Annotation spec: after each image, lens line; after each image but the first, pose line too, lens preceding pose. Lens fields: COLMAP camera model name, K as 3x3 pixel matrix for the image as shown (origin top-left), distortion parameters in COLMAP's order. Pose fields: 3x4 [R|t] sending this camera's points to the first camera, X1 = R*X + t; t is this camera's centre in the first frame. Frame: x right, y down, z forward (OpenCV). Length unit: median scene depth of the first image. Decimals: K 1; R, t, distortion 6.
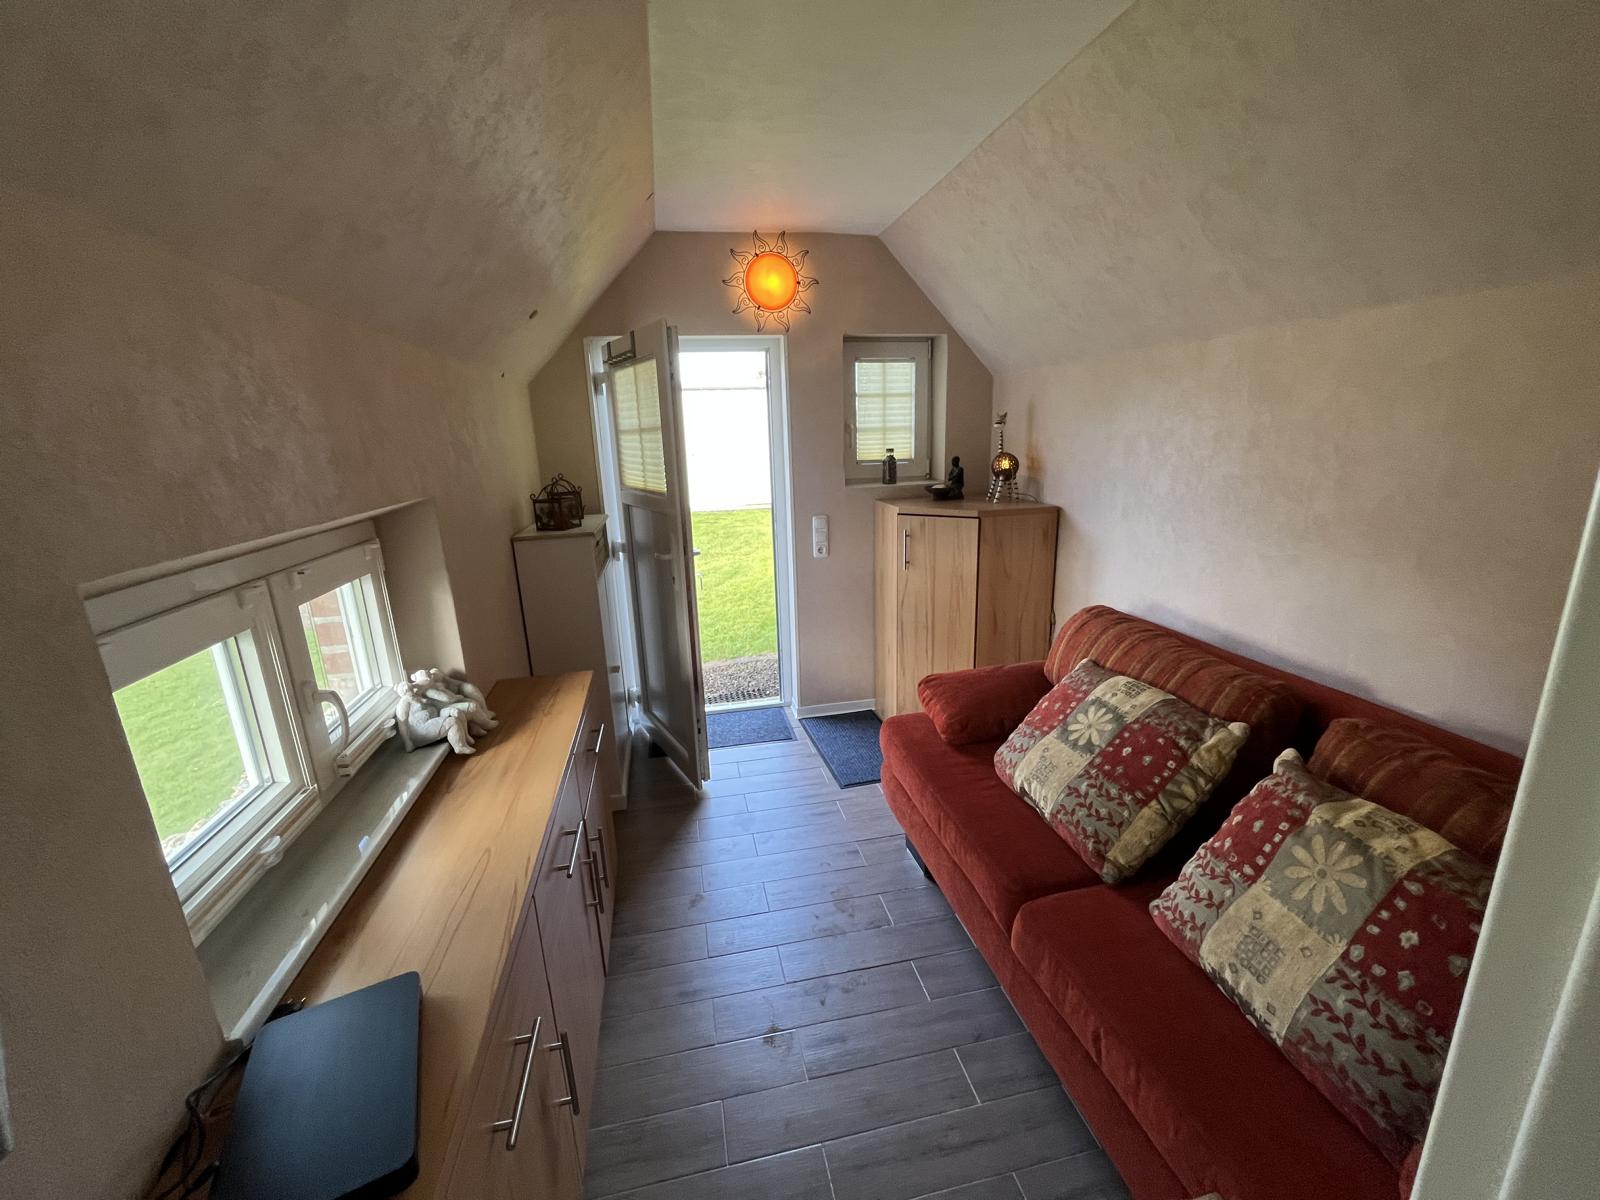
lens RADIAL K [[643.6, 0, 800.6], [0, 643.6, 599.4], [0, 0, 1]] dist [-0.003651, -0.000190]
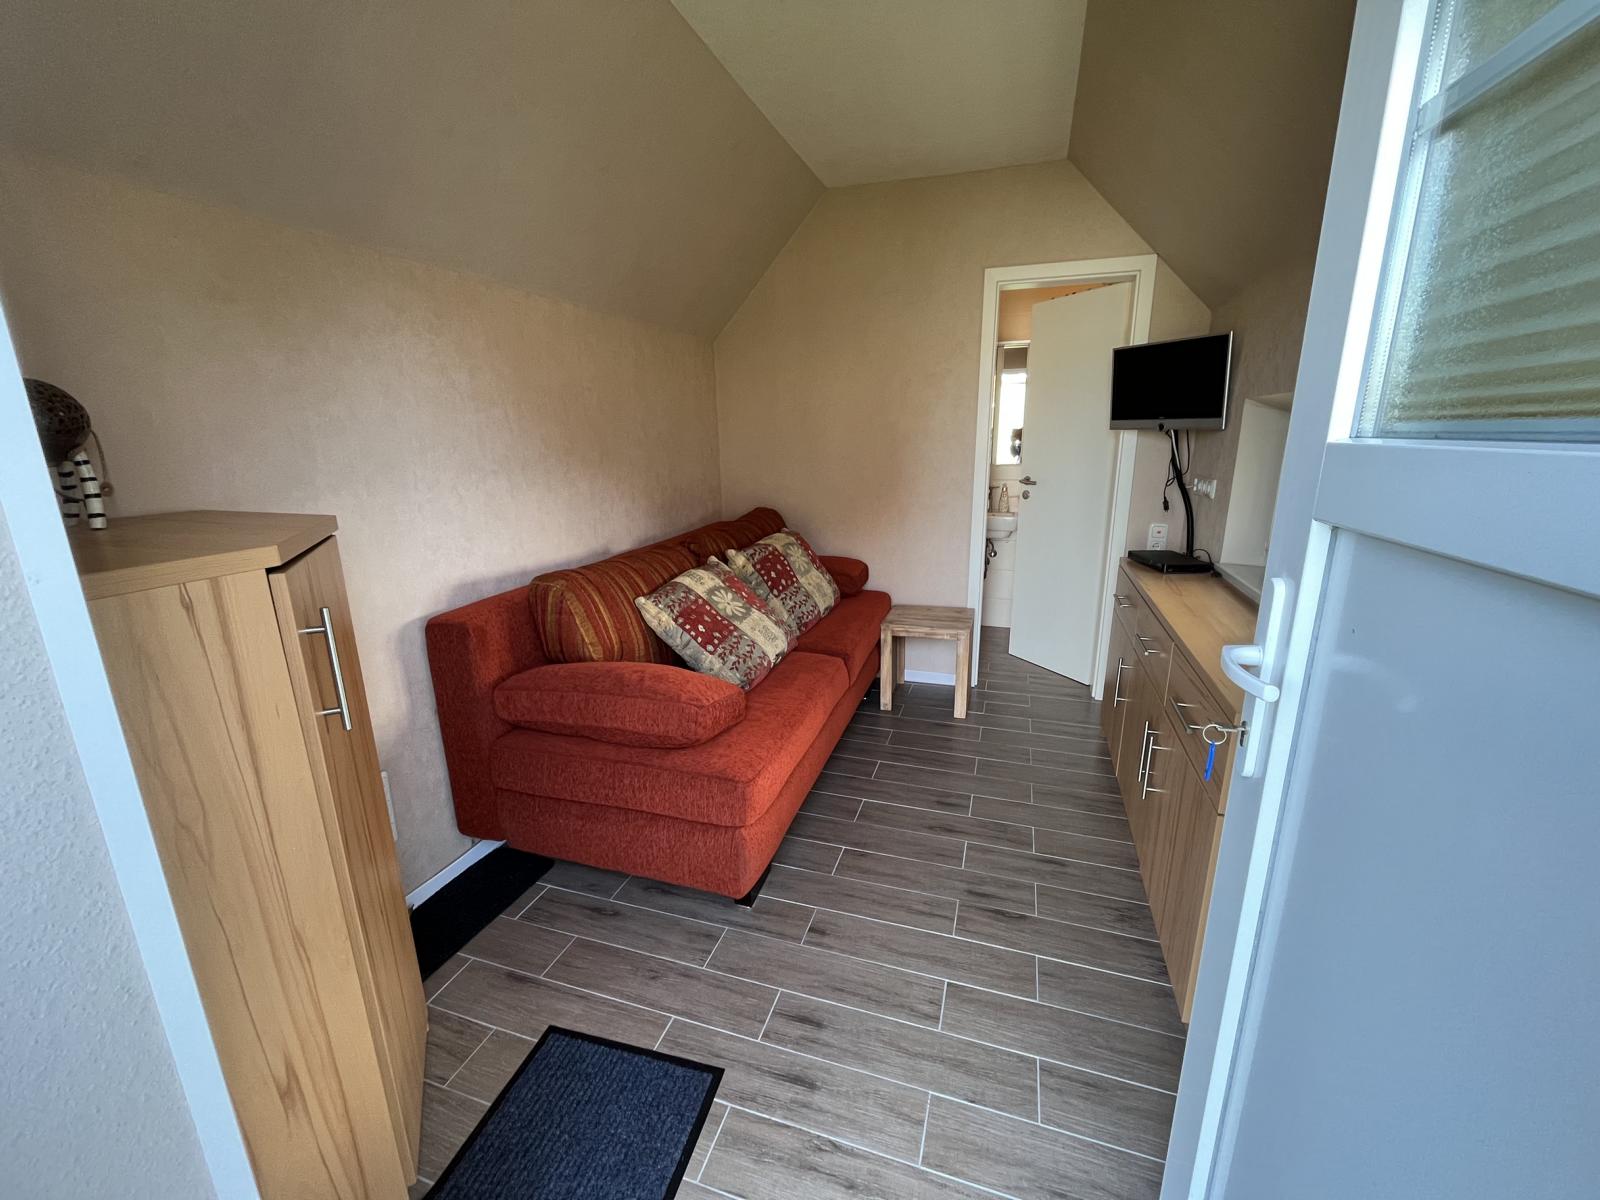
lens RADIAL K [[643.6, 0, 801.9], [0, 643.6, 597.4], [0, 0, 1]] dist [-0.003651, -0.000190]
pose [[-0.868000, -0.083343, 0.489520, -0.316117], [0.162828, 0.883537, 0.439147, -0.358932], [-0.469109, 0.460887, -0.753339, 1.878174]]
